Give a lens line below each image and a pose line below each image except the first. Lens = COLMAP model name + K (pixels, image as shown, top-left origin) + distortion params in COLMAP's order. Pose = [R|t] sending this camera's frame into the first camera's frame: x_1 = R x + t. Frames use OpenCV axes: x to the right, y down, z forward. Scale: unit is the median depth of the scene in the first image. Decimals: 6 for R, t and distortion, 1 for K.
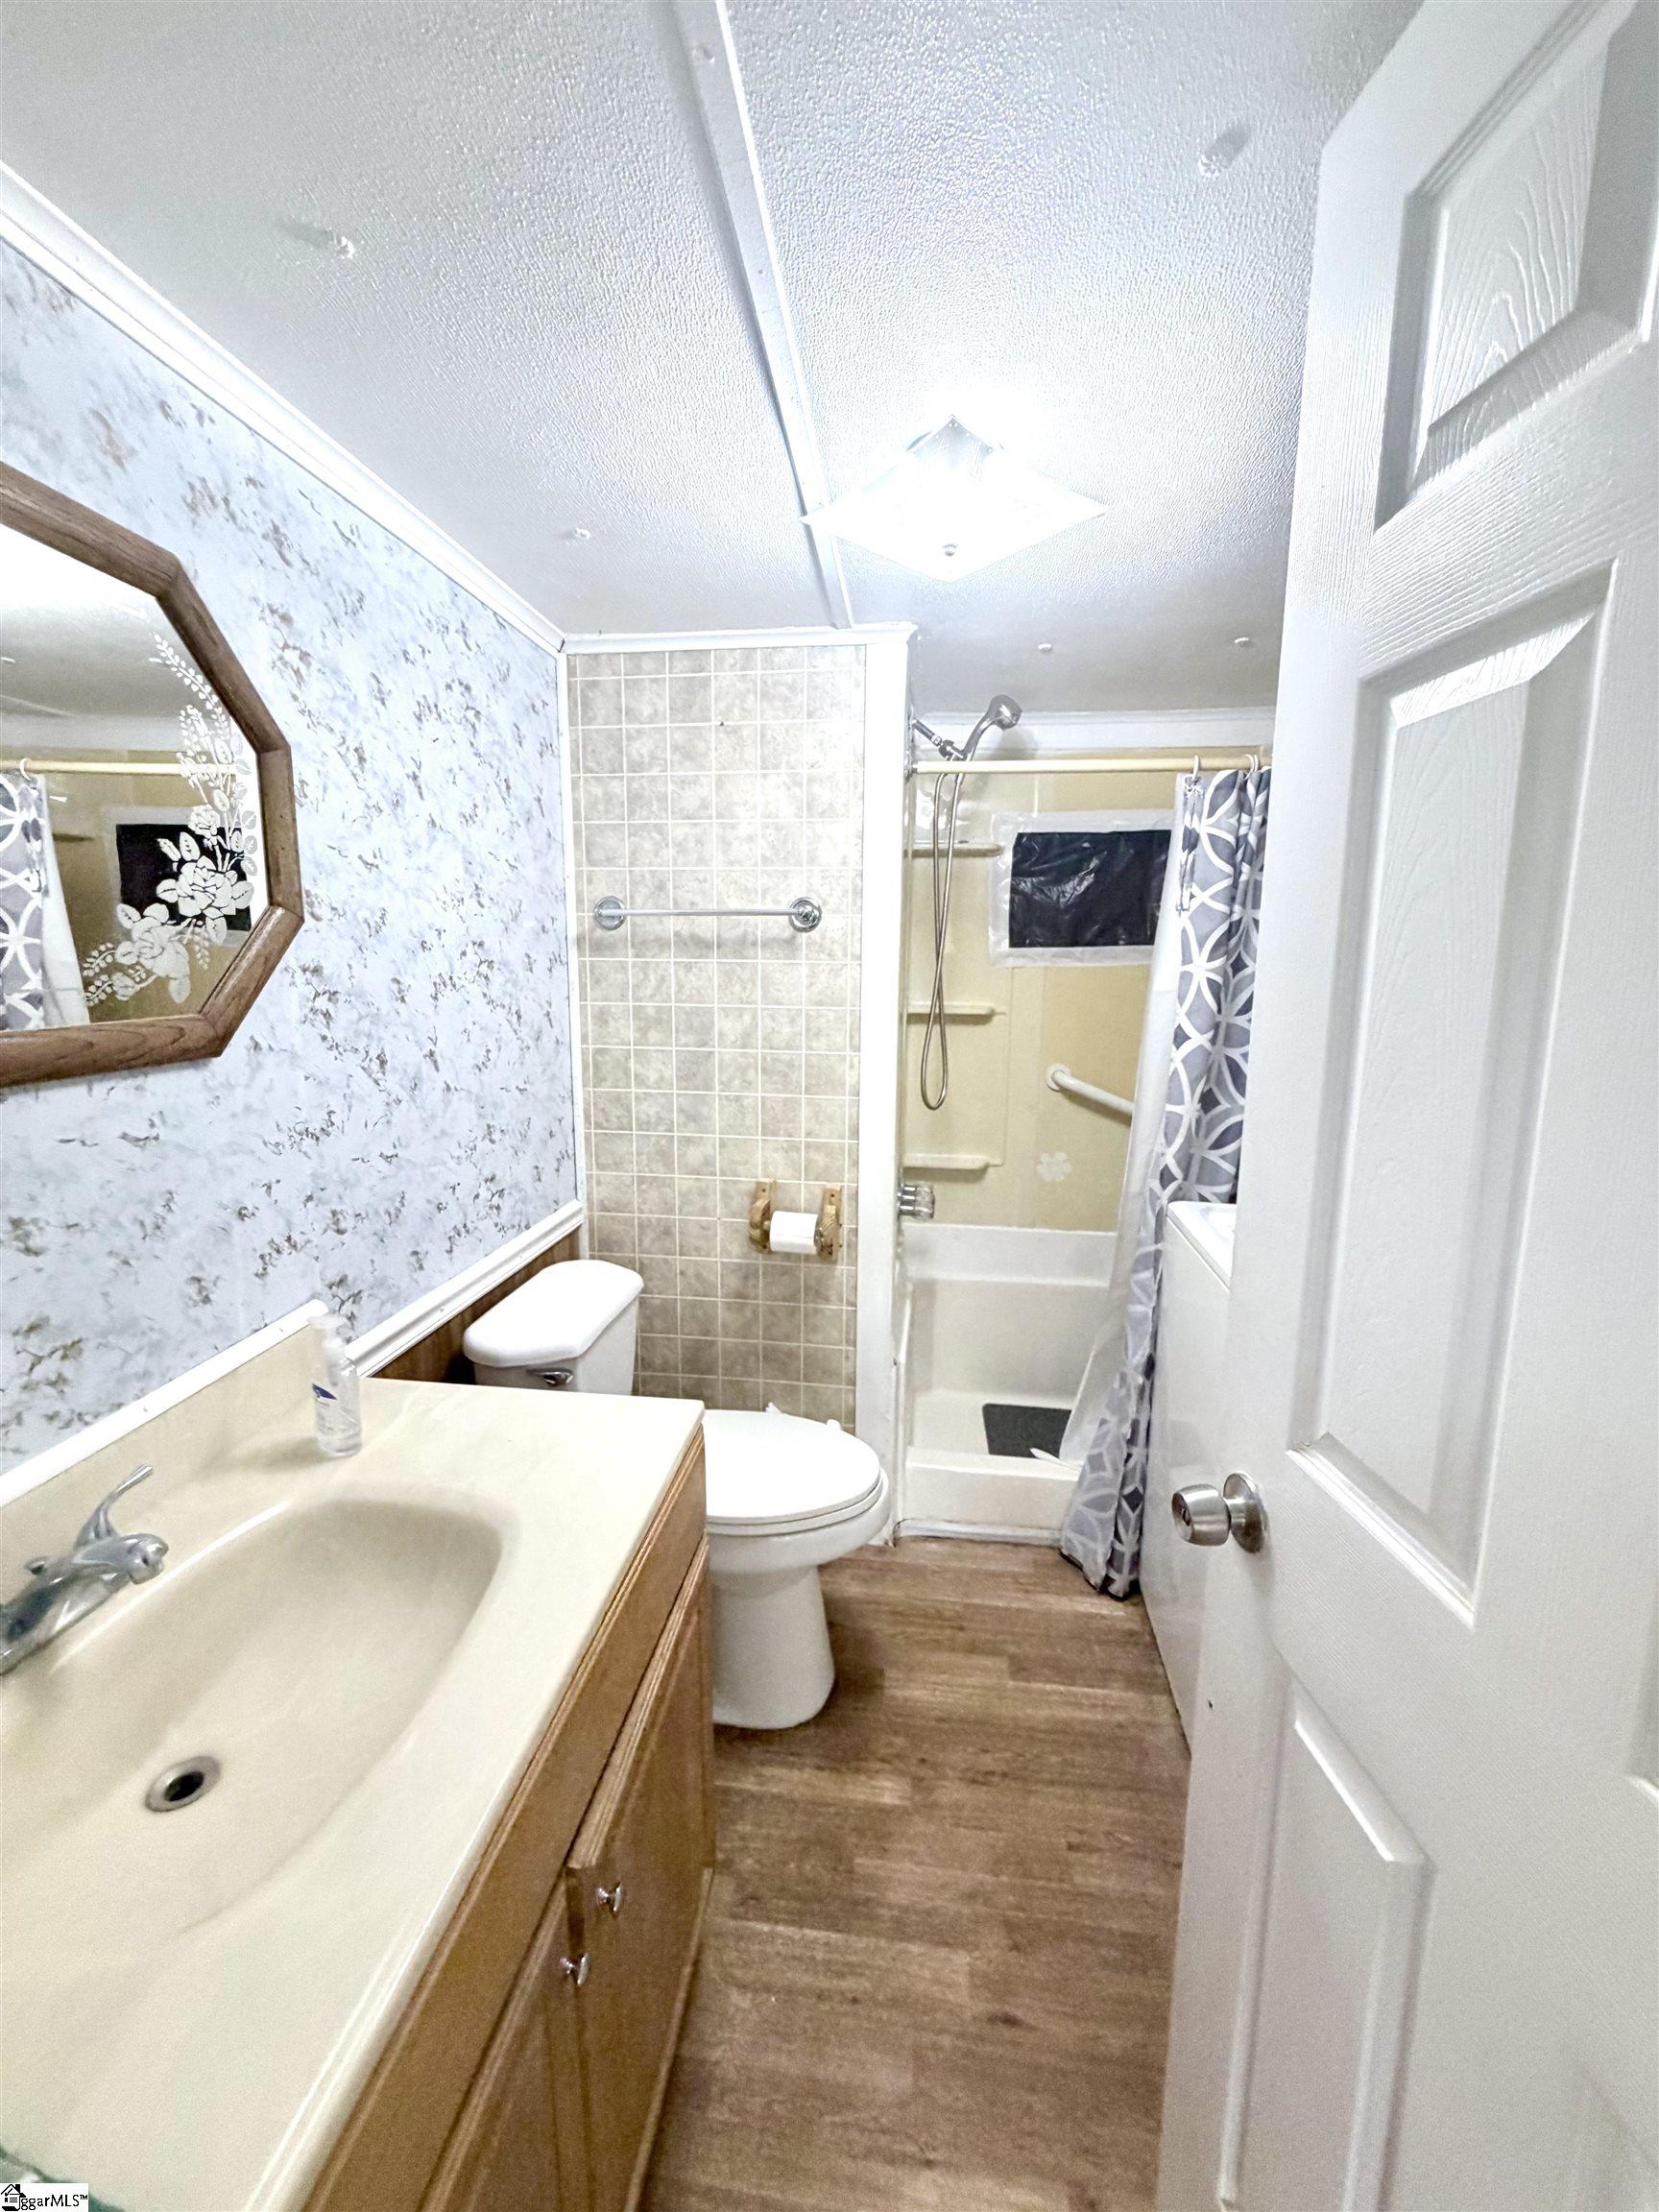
lens RADIAL K [[881.8, 0, 824.1], [0, 881.8, 1104.5], [0, 0, 1]] dist [0.001185, -0.000299]
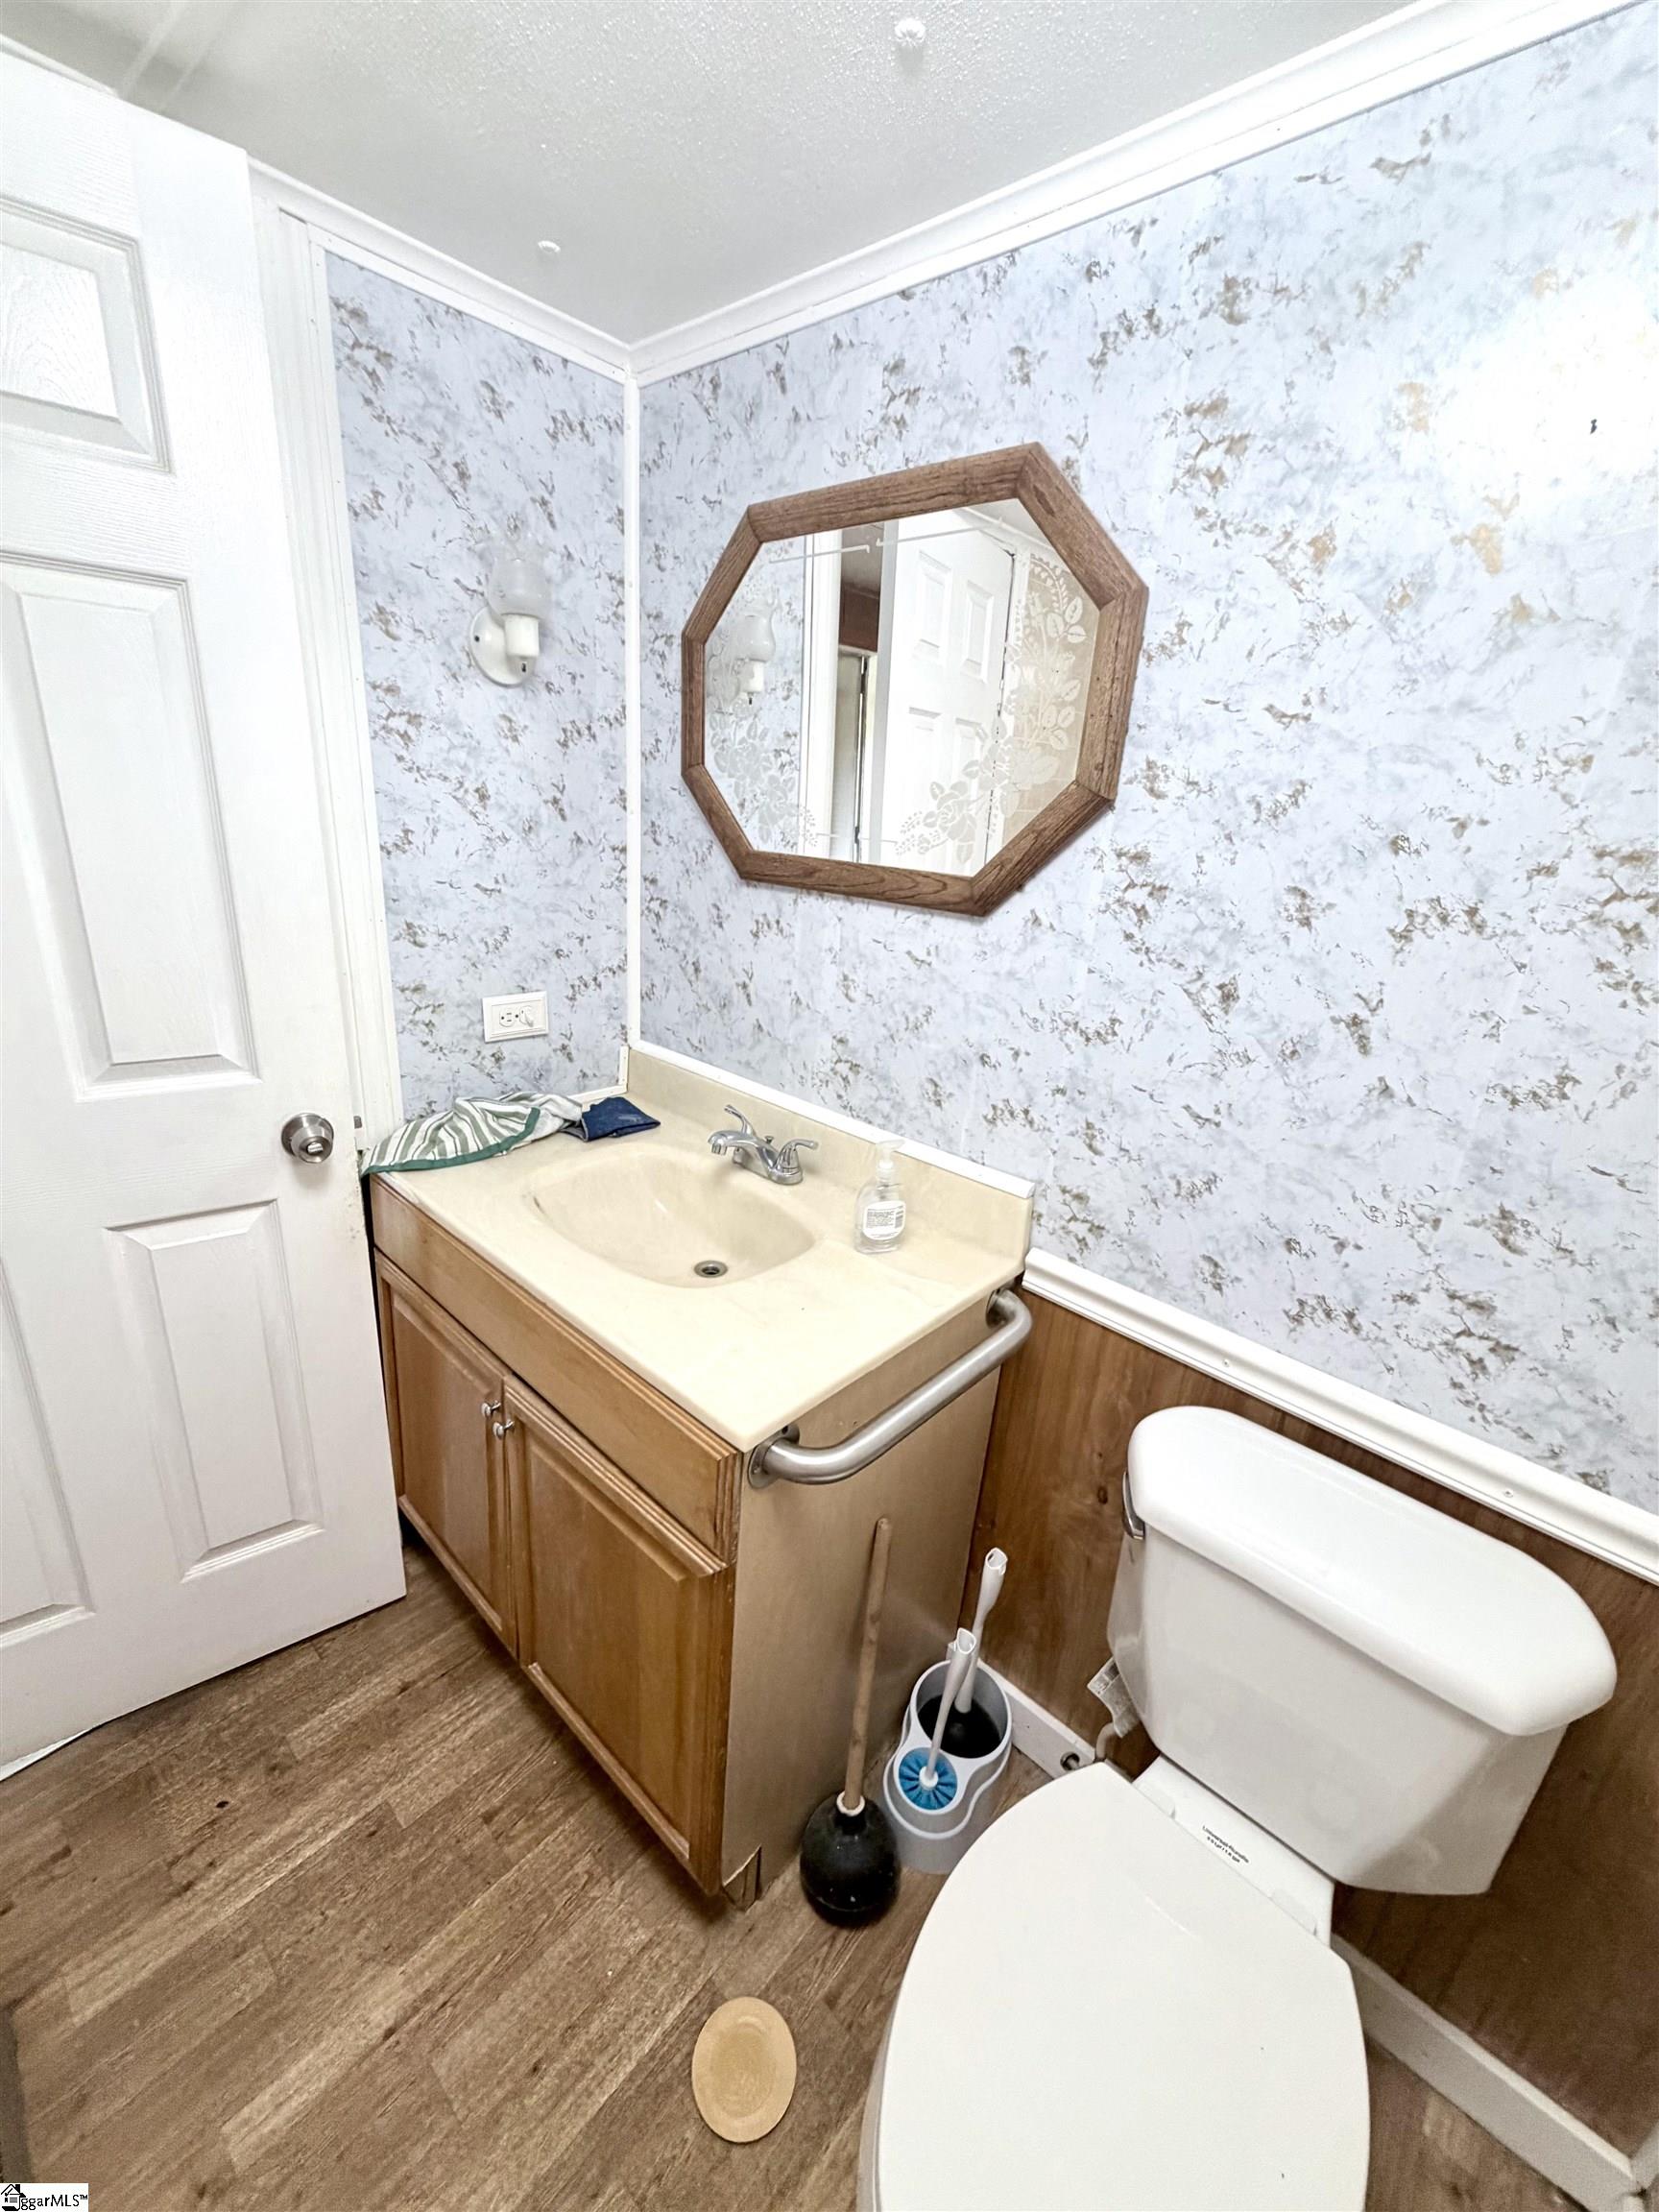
lens RADIAL K [[881.8, 0, 818.4], [0, 881.8, 1090.8], [0, 0, 1]] dist [0.001185, -0.000299]
pose [[-0.575620, 0.223449, -0.786595, 0.334636], [-0.201524, 0.893506, 0.401292, -0.228660], [0.792496, 0.389510, -0.469289, 1.232592]]
